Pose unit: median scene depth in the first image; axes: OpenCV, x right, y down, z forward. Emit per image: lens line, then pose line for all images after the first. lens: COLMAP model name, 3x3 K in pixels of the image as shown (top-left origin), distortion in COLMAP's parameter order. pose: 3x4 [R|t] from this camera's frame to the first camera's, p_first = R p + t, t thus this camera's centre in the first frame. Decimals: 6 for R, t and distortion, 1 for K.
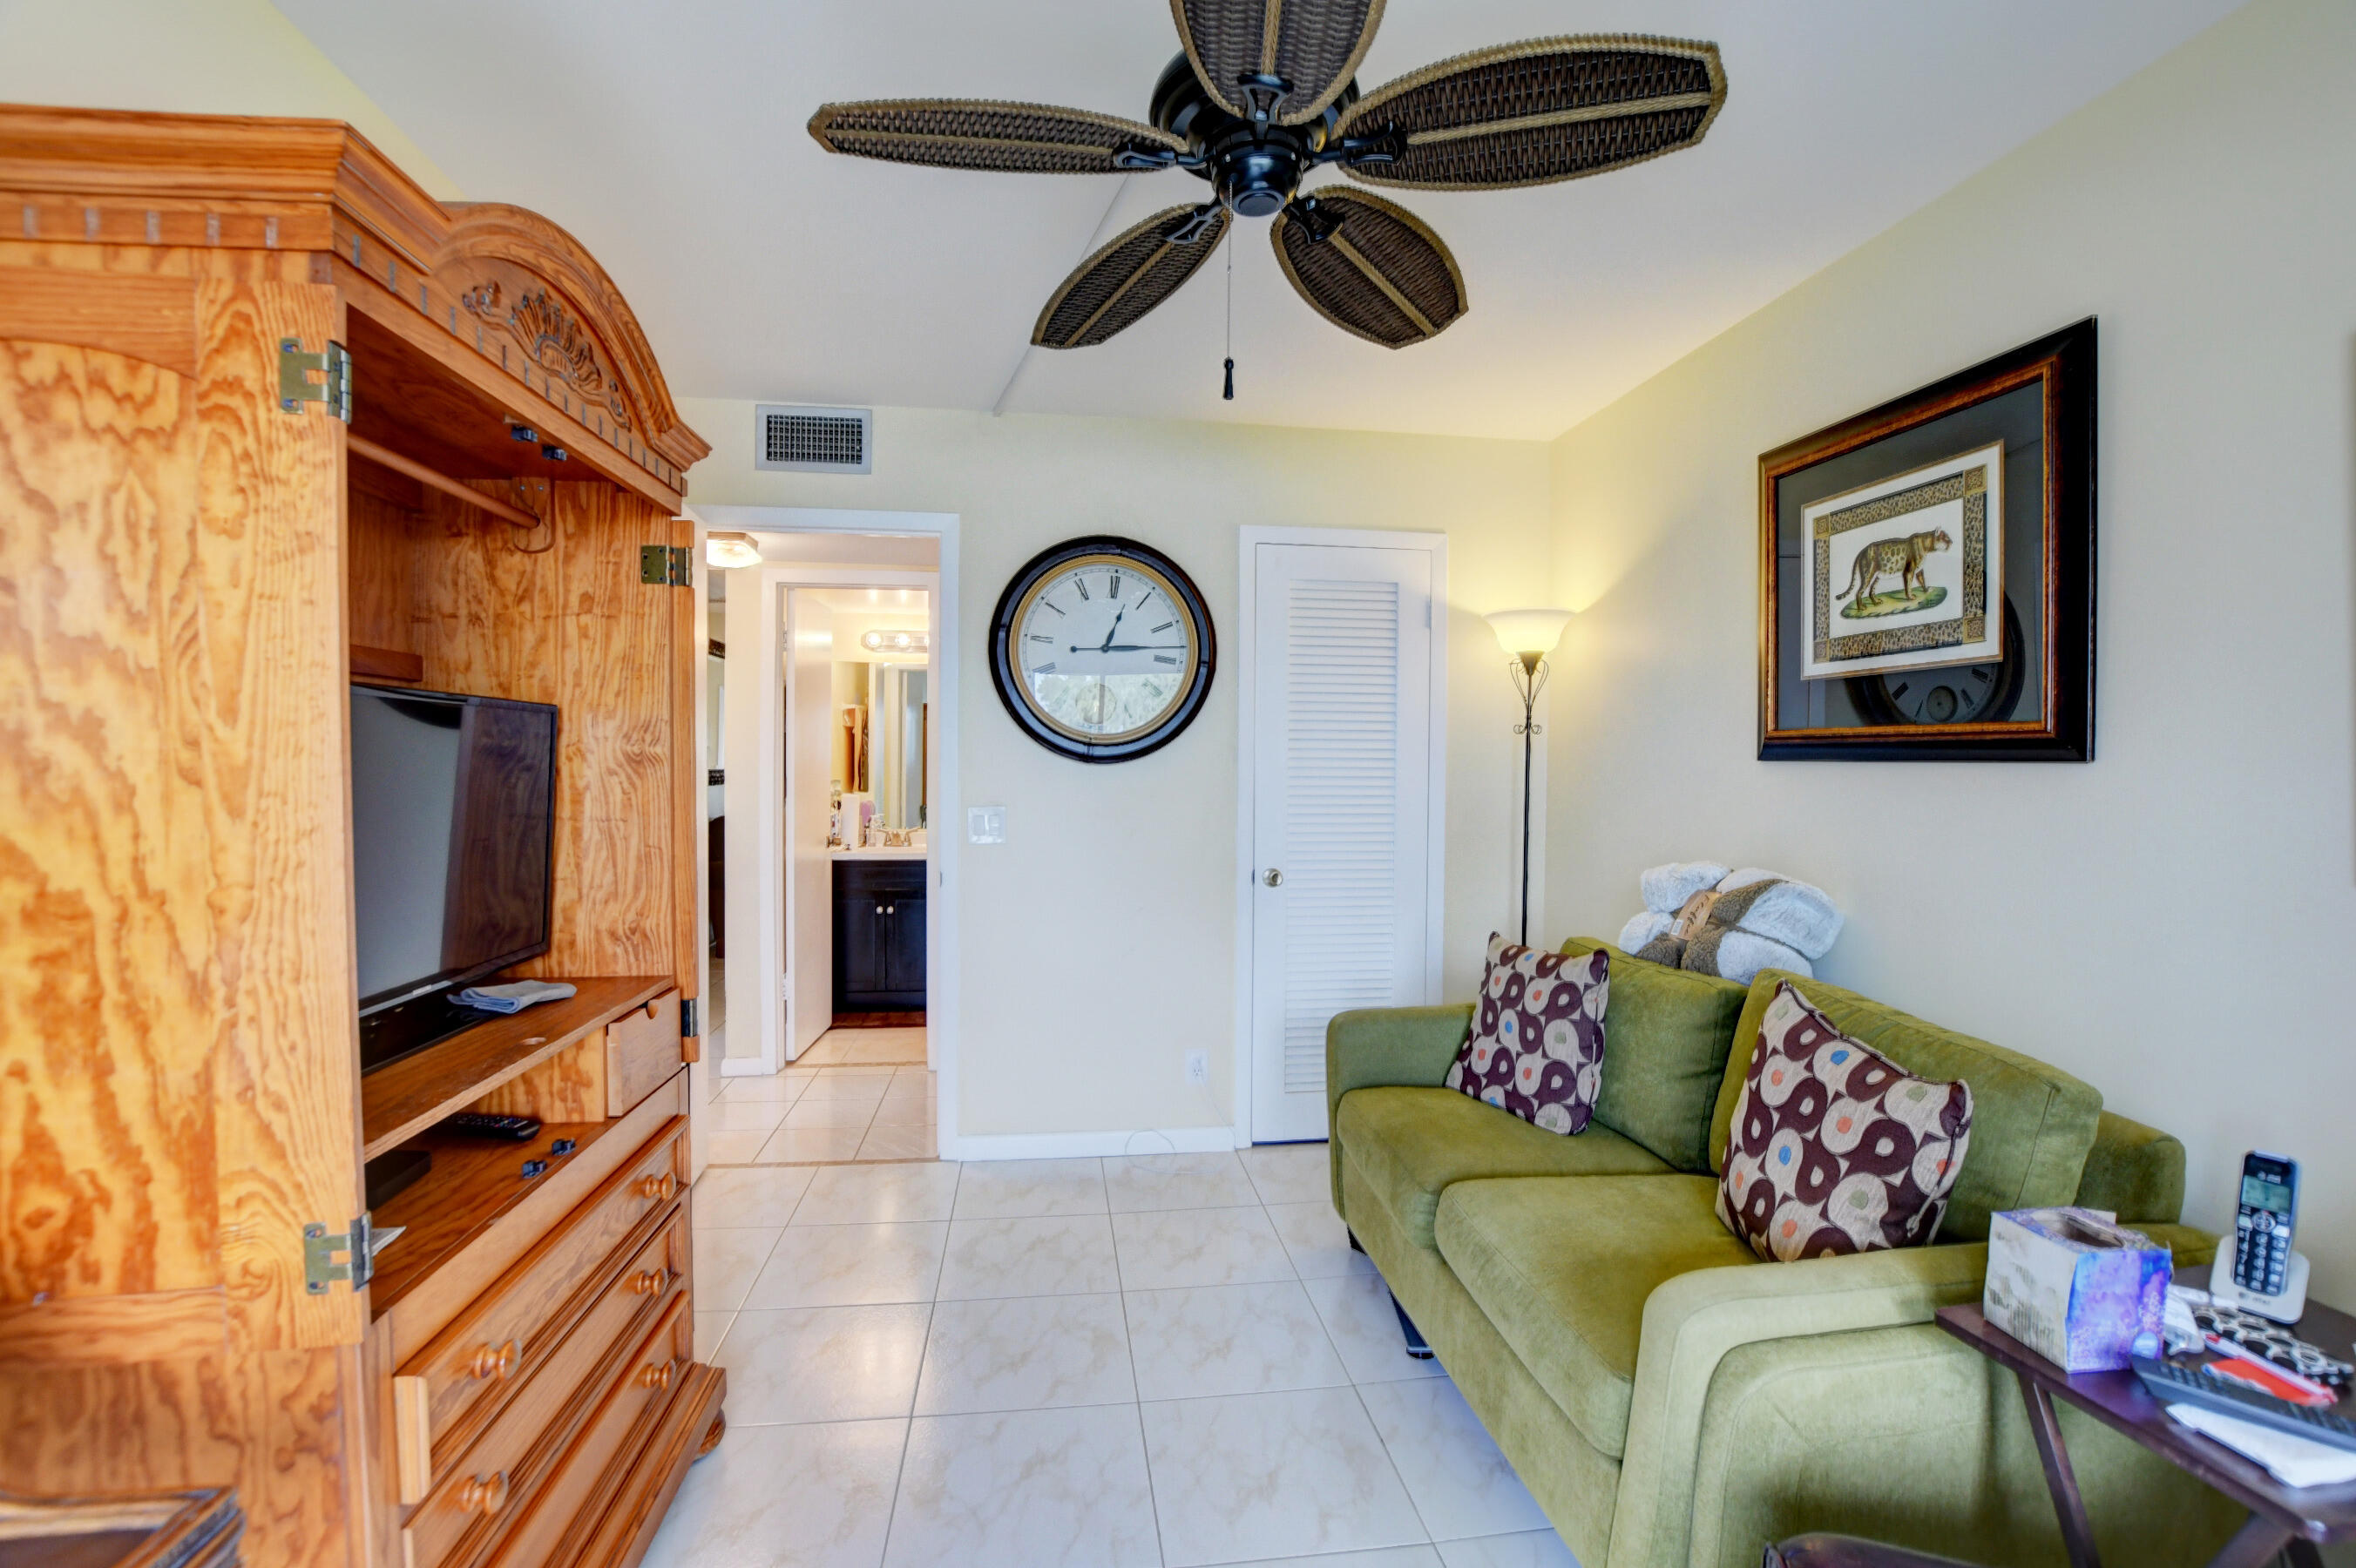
lens RADIAL K [[1038.5, 0, 1200.3], [0, 1038.5, 785.8], [0, 0, 1]] dist [-0.040469, 0.005851]
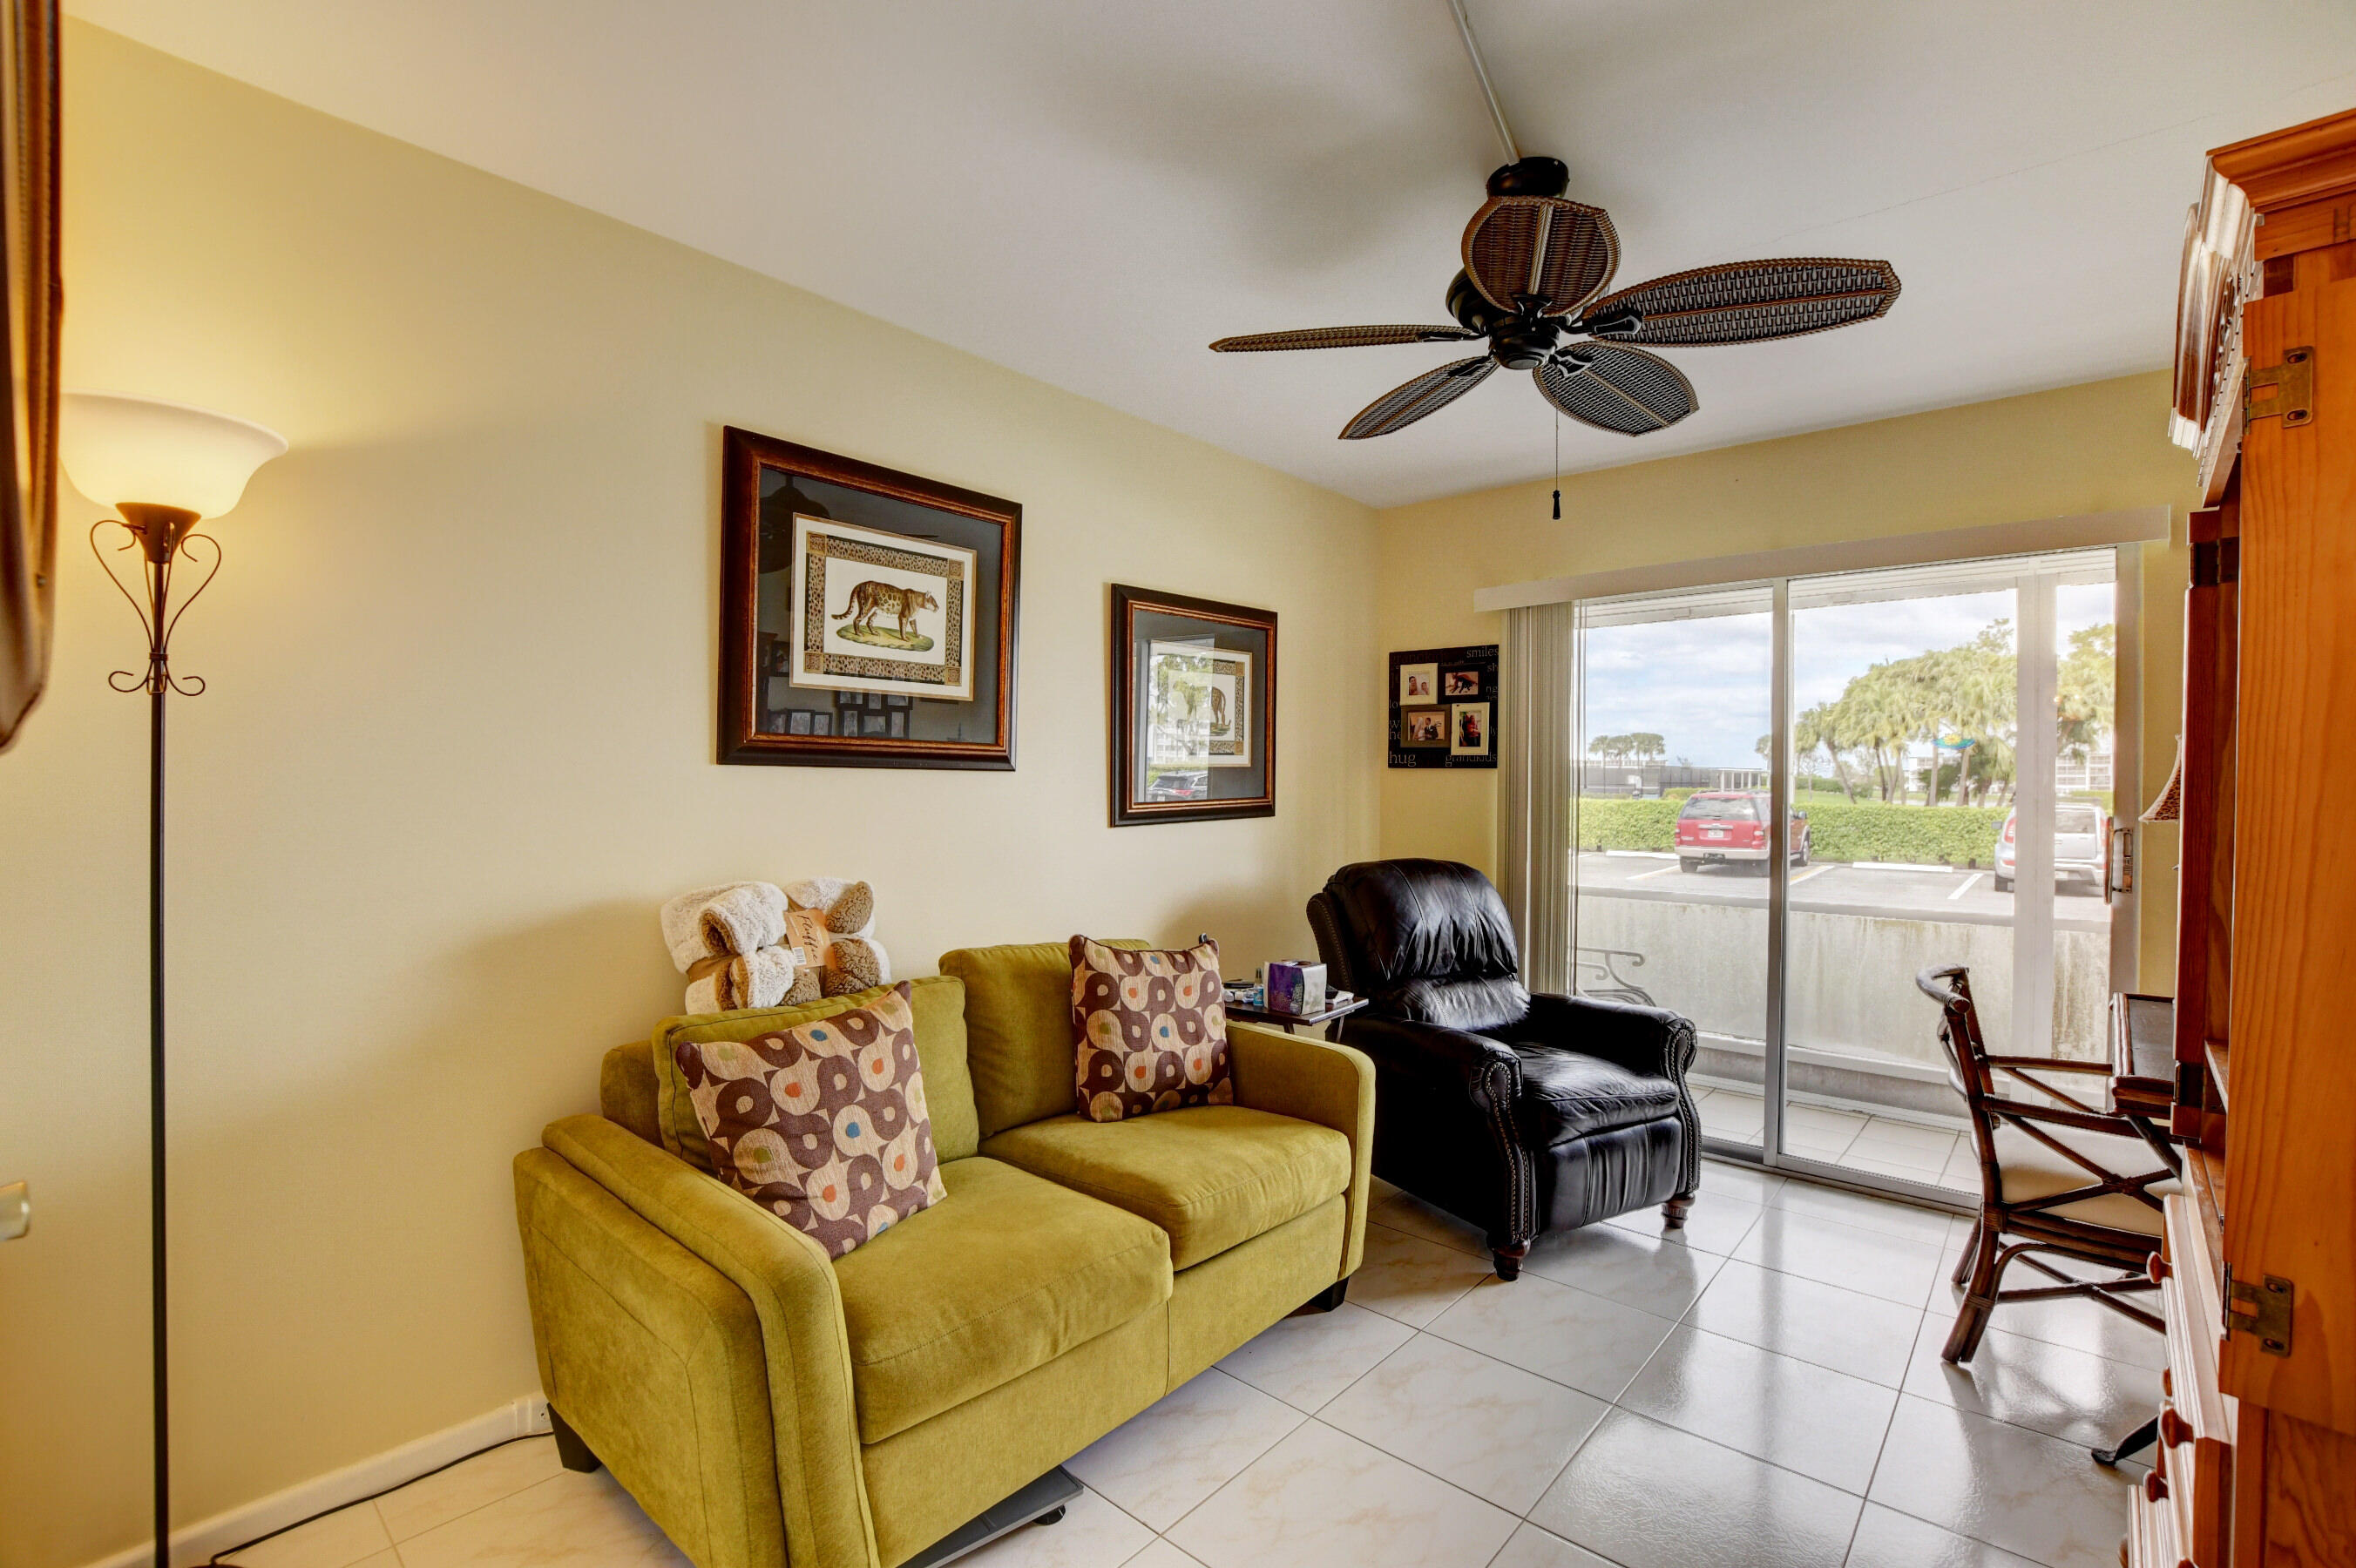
lens RADIAL K [[1038.5, 0, 1200.3], [0, 1038.5, 785.8], [0, 0, 1]] dist [-0.040469, 0.005851]
pose [[-0.647830, -0.011201, 0.761703, -0.490725], [0.006731, 0.999769, 0.020427, -0.027437], [-0.761755, 0.018360, -0.647604, 1.513244]]
